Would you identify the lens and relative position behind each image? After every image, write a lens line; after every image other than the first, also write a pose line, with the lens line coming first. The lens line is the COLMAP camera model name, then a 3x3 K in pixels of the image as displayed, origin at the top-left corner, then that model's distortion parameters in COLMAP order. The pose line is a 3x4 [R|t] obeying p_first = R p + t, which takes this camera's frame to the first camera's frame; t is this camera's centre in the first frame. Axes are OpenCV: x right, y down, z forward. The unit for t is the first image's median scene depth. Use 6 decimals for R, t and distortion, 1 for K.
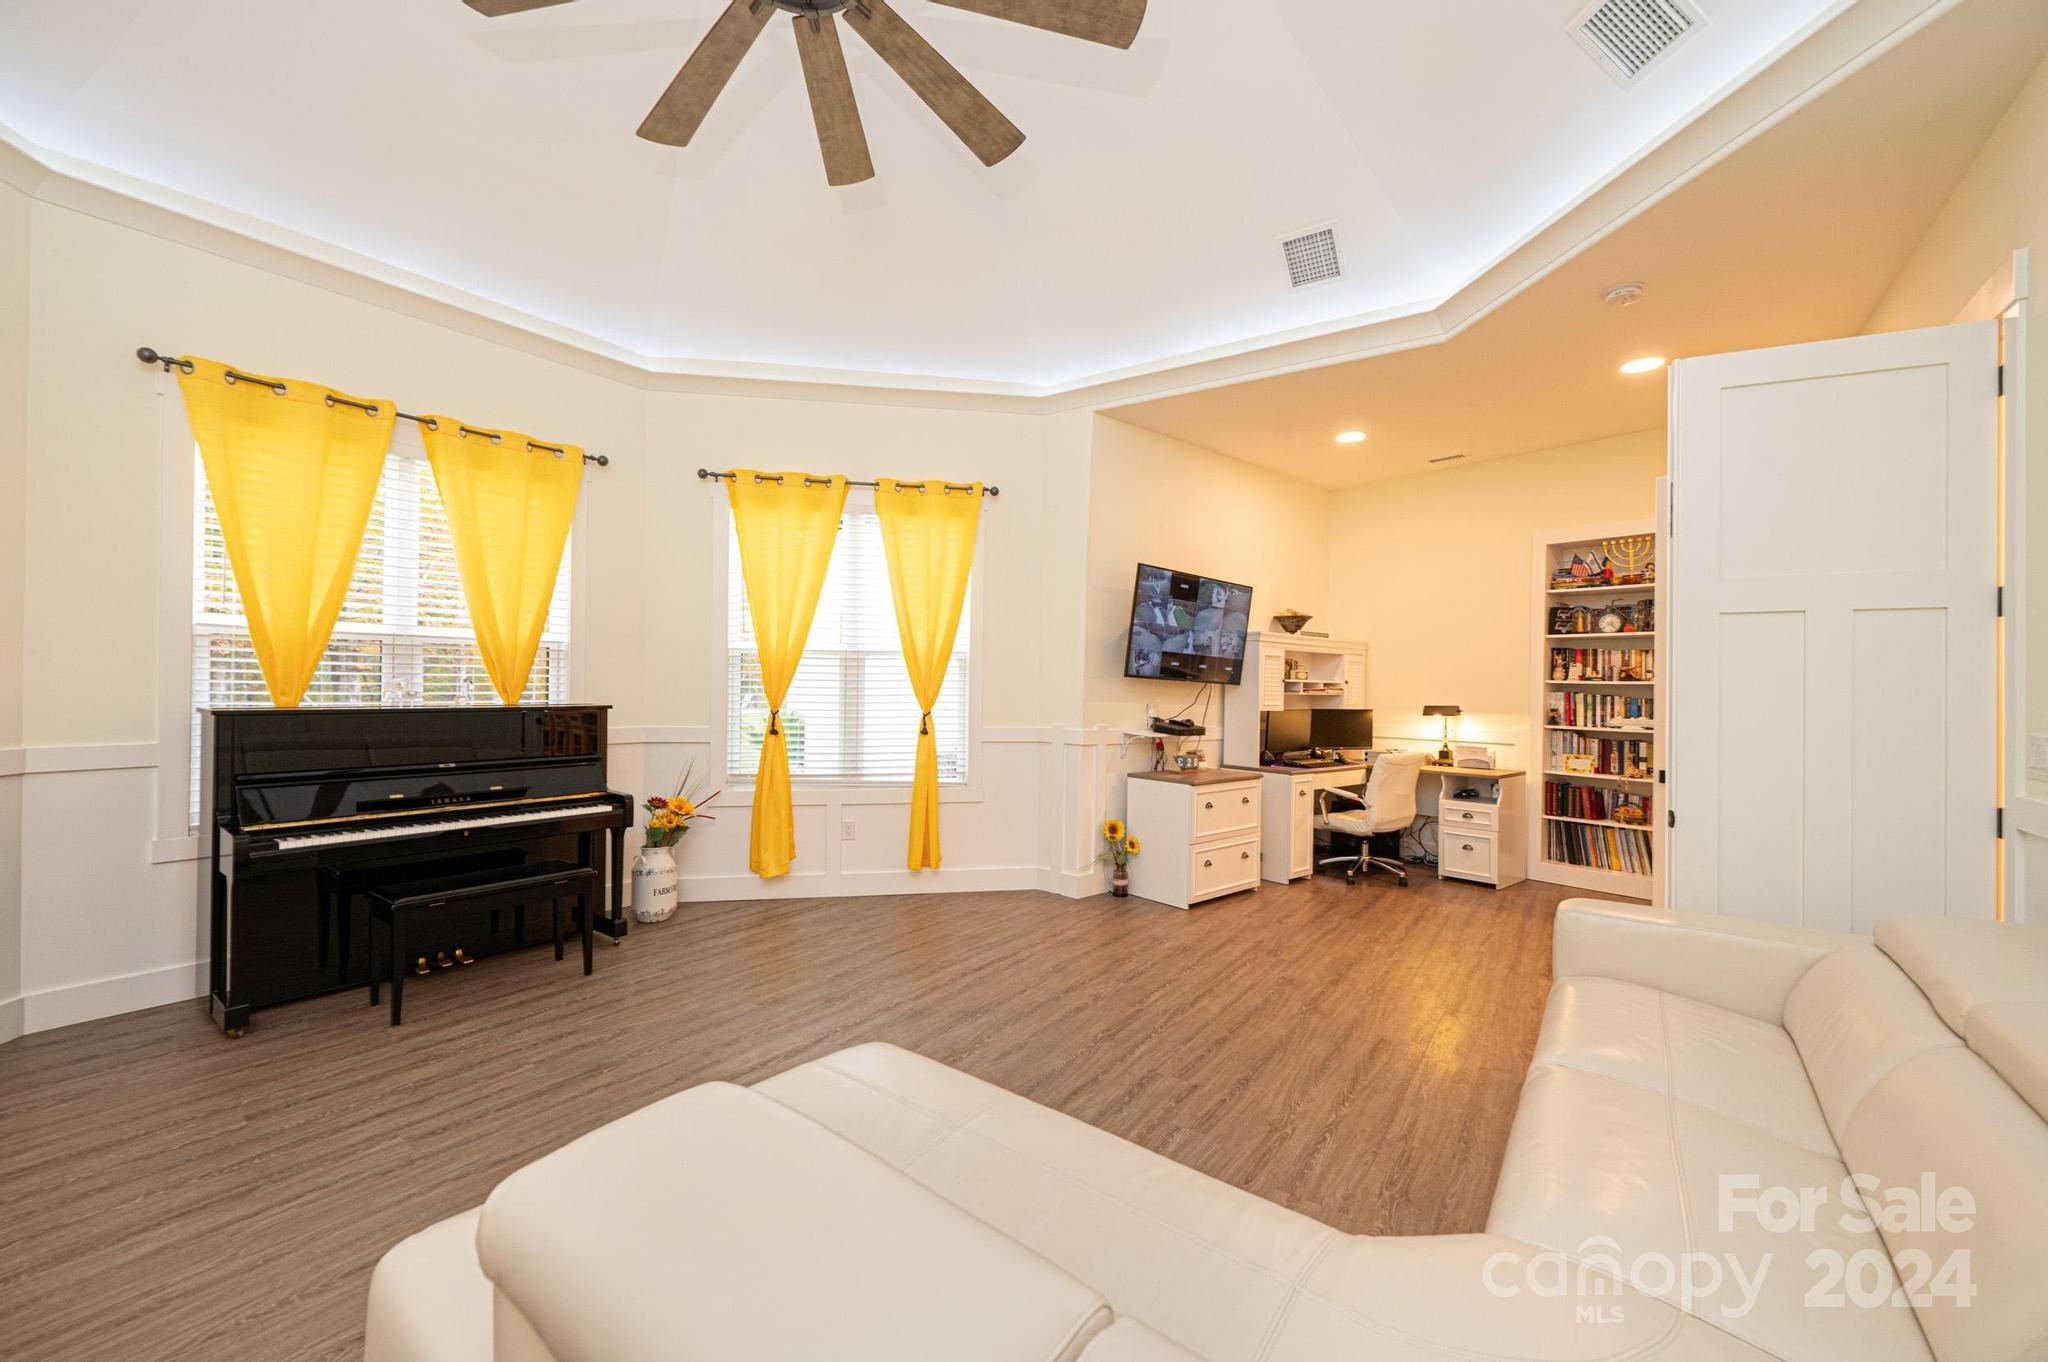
lens RADIAL K [[817.8, 0, 1024.4], [0, 817.8, 681.3], [0, 0, 1]] dist [-0.001076, 0.000124]
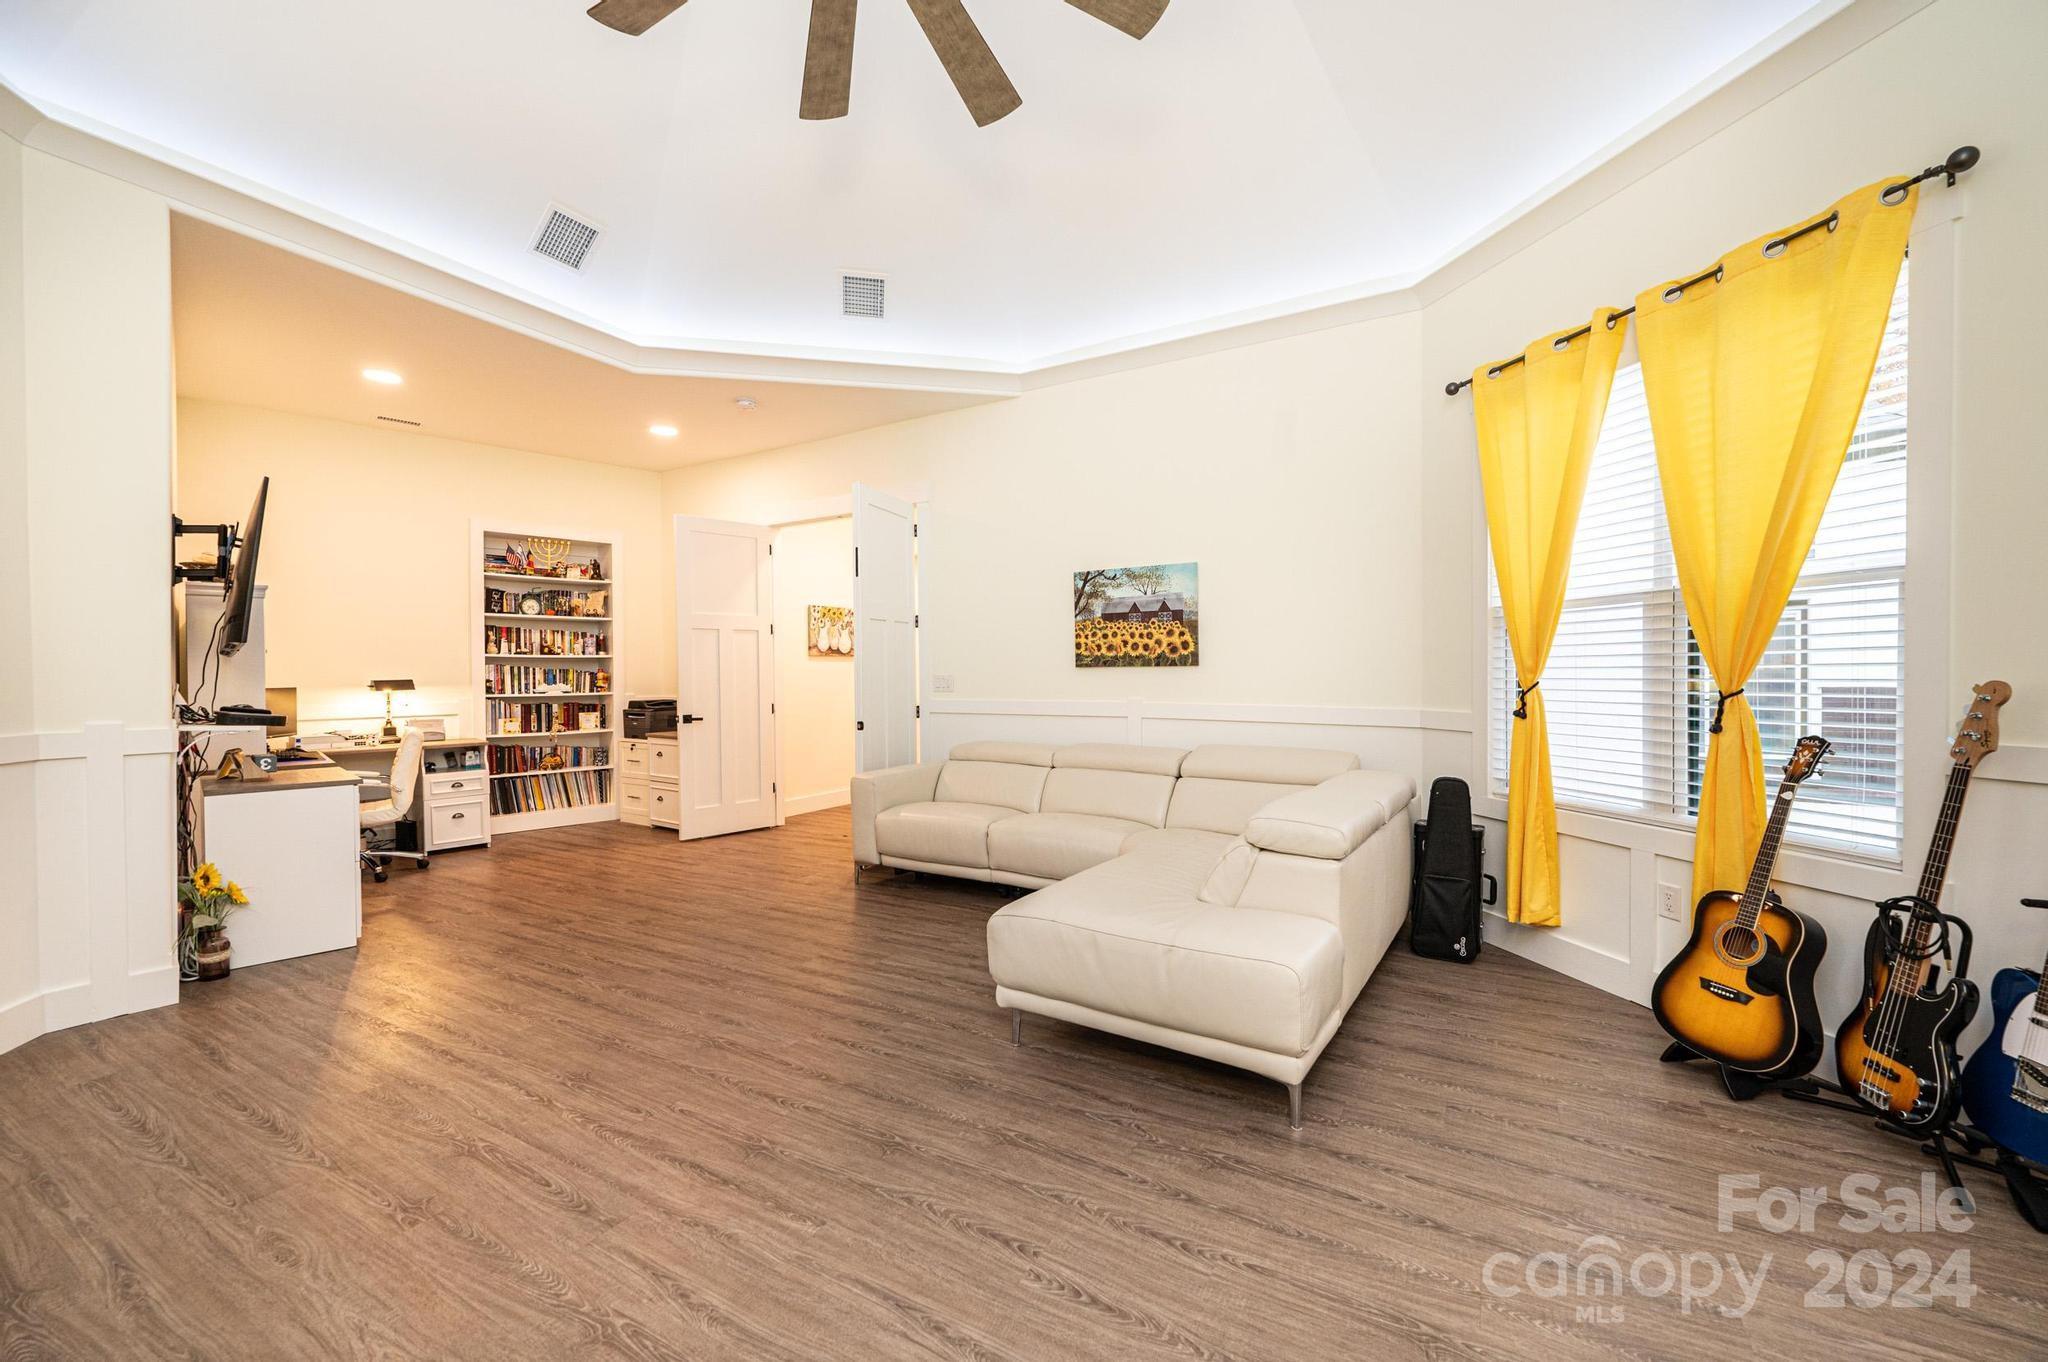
lens RADIAL K [[817.8, 0, 1024.4], [0, 817.8, 676.9], [0, 0, 1]] dist [-0.001076, 0.000124]
pose [[-0.089195, -0.018912, 0.995835, -0.717940], [0.000658, 0.999818, 0.019046, 0.012560], [-0.996014, 0.002354, -0.089166, 0.505918]]
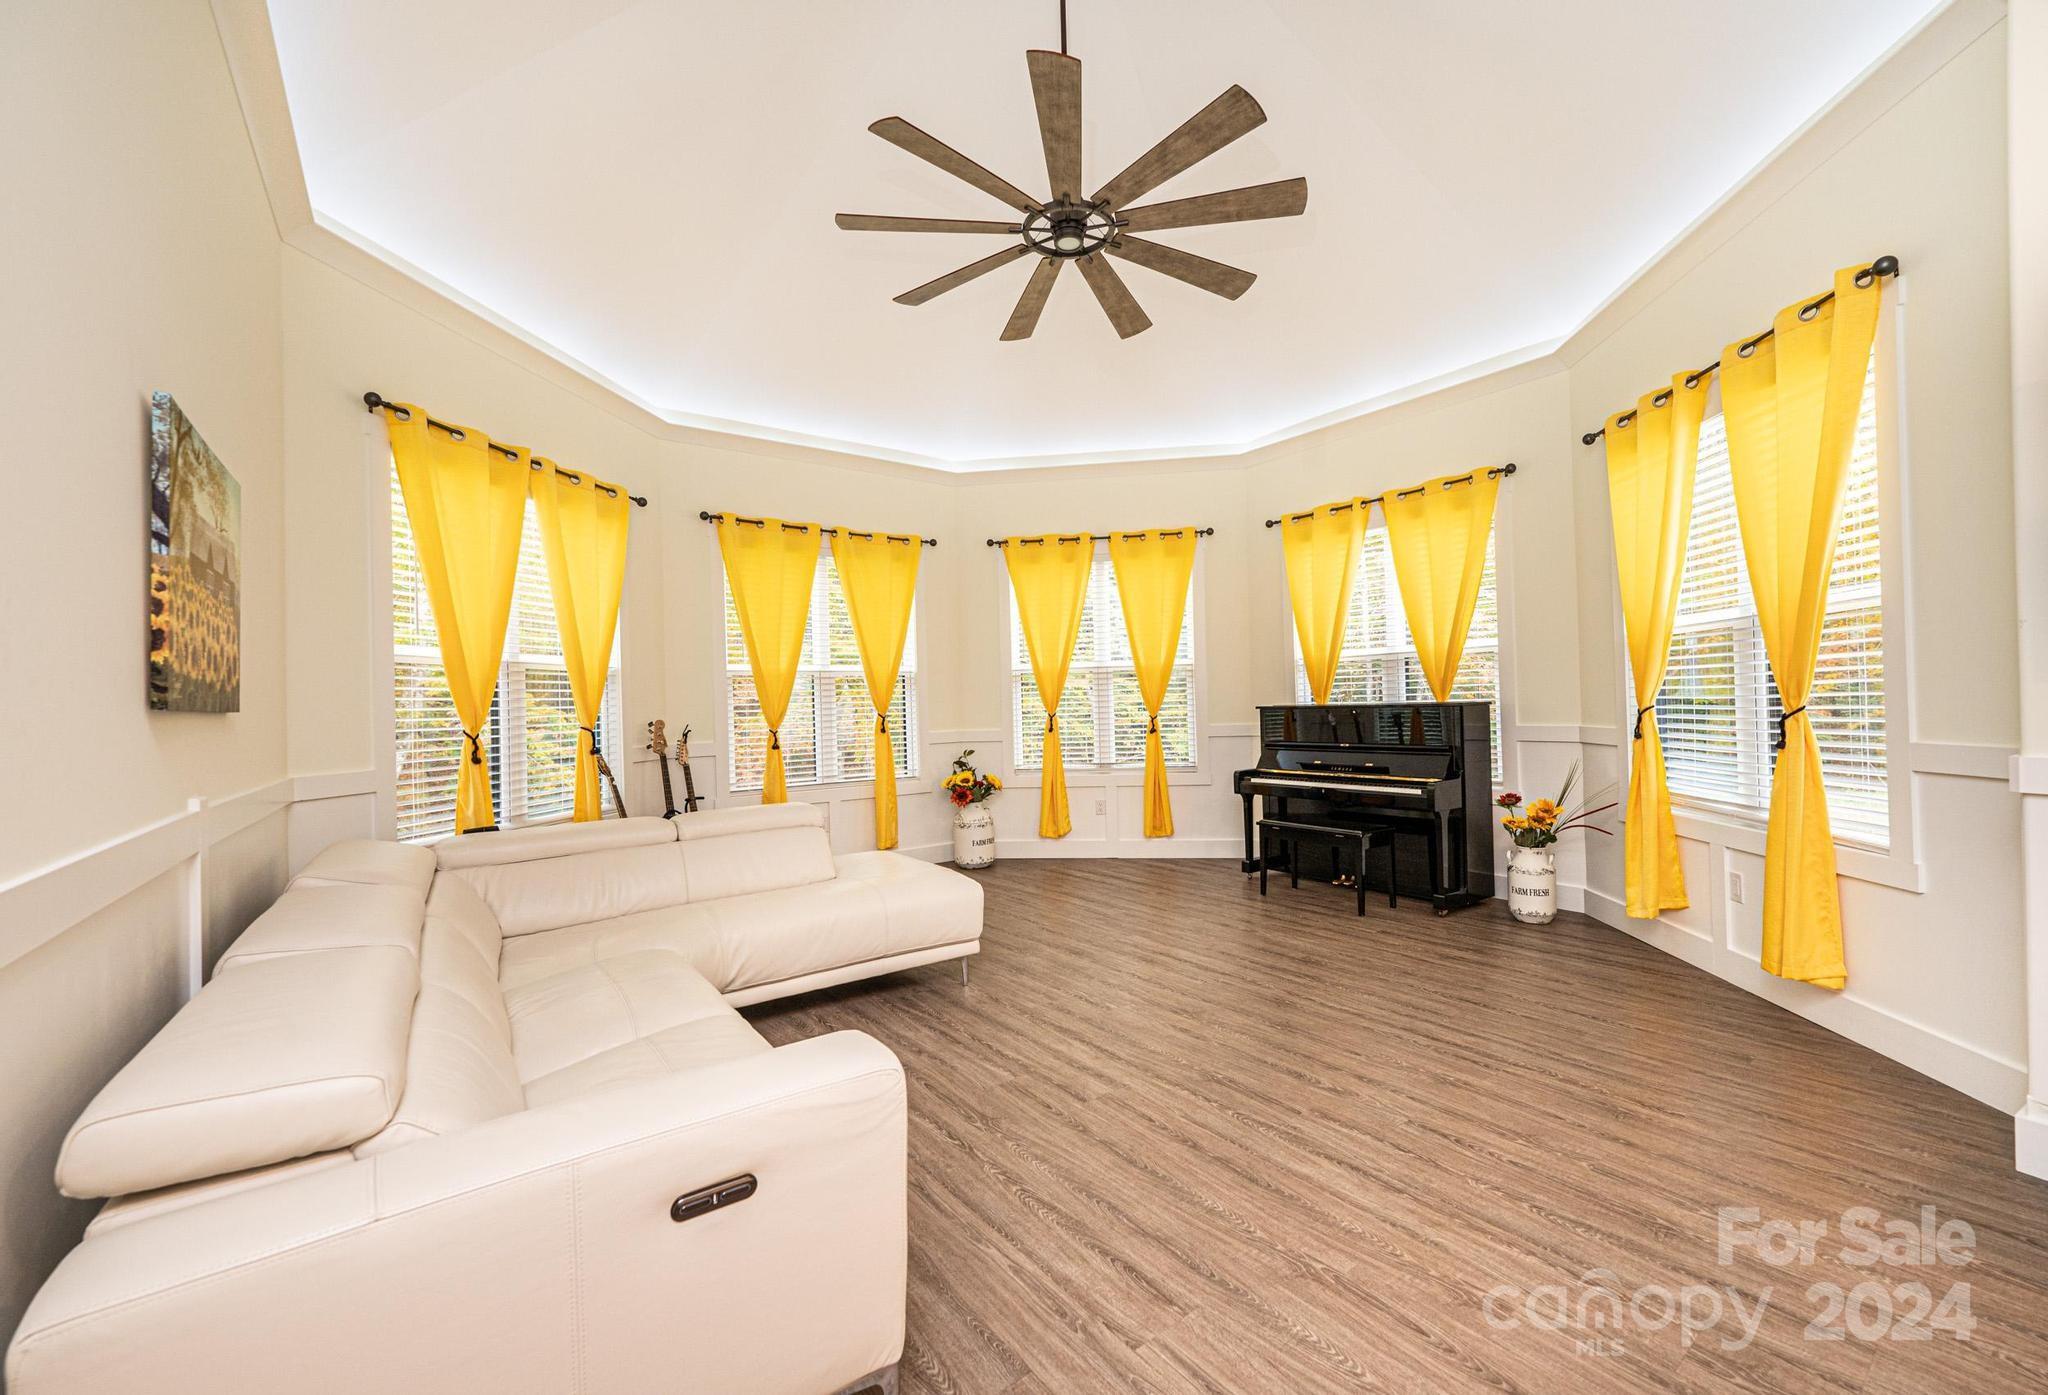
lens RADIAL K [[831.8, 0, 1038.7], [0, 831.8, 699.3], [0, 0, 1]] dist [-0.002032, -0.000077]
pose [[-0.303089, -0.011105, -0.952898, 0.730359], [0.024706, 0.999504, -0.019507, 0.033026], [0.952642, -0.029455, -0.302664, 0.802008]]
